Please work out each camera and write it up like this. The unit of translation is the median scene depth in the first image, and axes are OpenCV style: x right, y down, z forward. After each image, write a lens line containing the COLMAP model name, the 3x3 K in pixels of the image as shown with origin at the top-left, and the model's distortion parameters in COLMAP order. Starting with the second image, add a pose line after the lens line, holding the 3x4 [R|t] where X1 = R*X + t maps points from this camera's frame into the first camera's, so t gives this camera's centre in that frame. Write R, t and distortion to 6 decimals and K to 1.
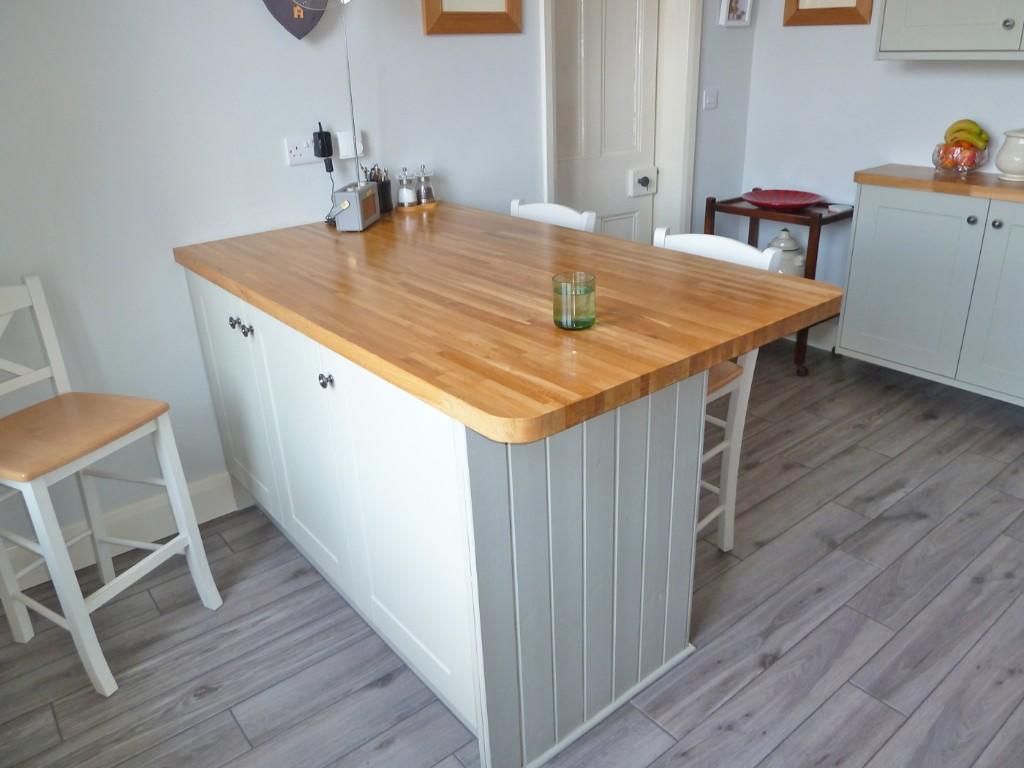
lens RADIAL K [[763.7, 0, 516.1], [0, 763.7, 386.1], [0, 0, 1]] dist [-0.031858, 0.001031]
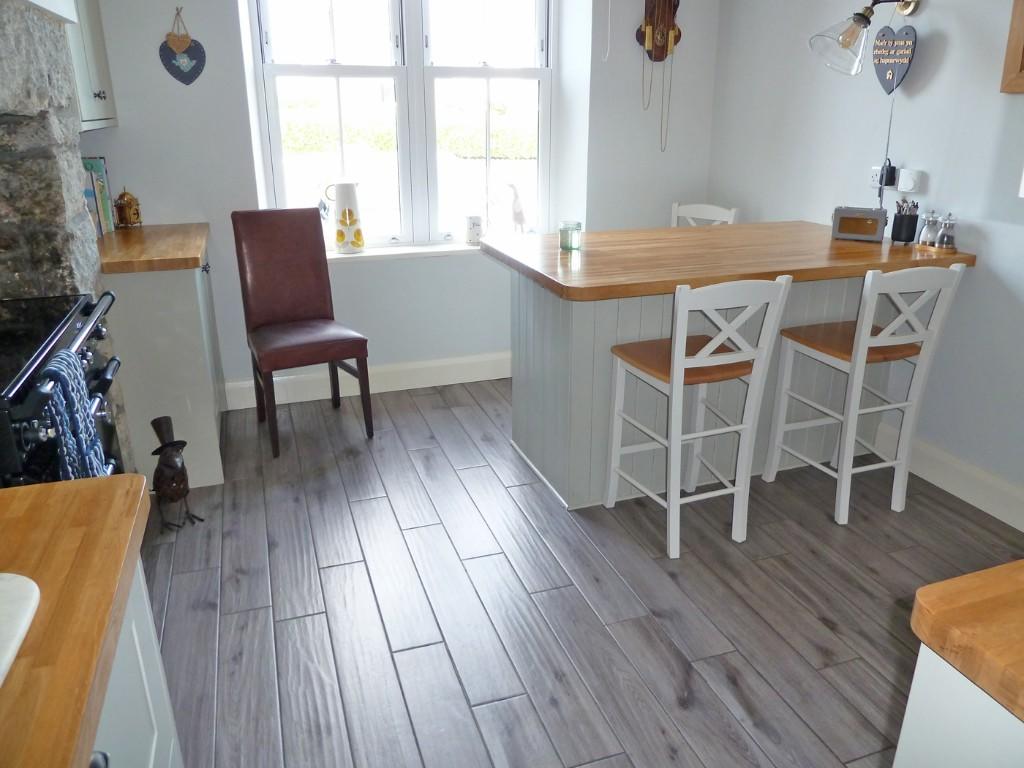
lens RADIAL K [[763.7, 0, 520.9], [0, 763.7, 386.2], [0, 0, 1]] dist [-0.031858, 0.001031]
pose [[-0.340073, 0.352782, -0.871720, 1.115843], [-0.365344, 0.804591, 0.468142, -0.381691], [0.866530, 0.477680, -0.144733, 0.778216]]
